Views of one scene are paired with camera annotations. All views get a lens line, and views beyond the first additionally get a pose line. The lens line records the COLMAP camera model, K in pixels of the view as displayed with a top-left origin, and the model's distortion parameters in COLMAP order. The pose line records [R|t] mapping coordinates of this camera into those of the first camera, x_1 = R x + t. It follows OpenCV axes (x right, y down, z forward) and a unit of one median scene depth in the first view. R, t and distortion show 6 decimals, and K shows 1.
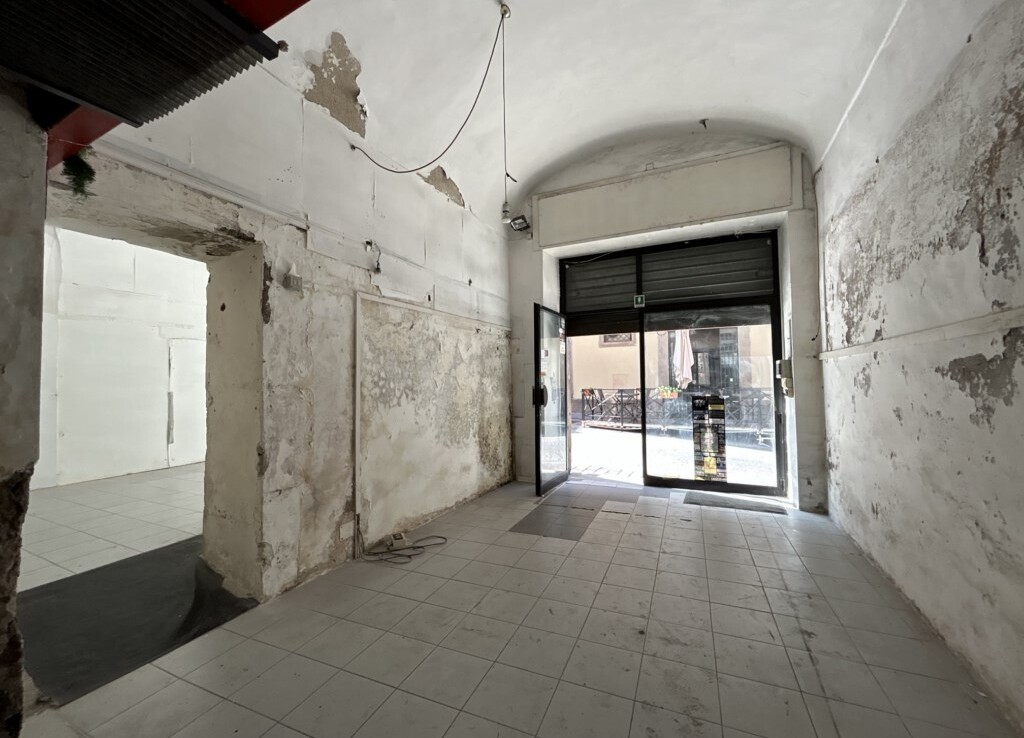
lens RADIAL K [[417.4, 0, 511.6], [0, 417.4, 366.0], [0, 0, 1]] dist [-0.002445, 0.000849]
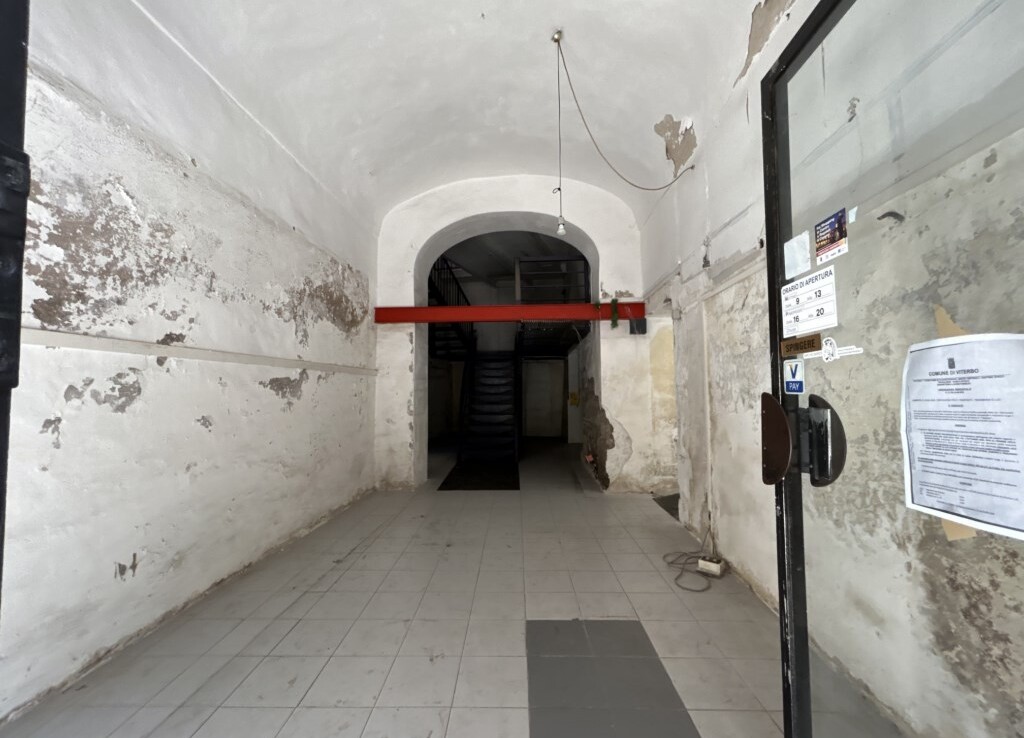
lens RADIAL K [[417.4, 0, 511.6], [0, 417.4, 366.0], [0, 0, 1]] dist [-0.002445, 0.000849]
pose [[-0.926463, -0.000394, -0.376385, 0.408617], [0.033557, 0.995931, -0.083643, 0.059053], [0.374887, -0.090122, -0.922680, 1.549580]]
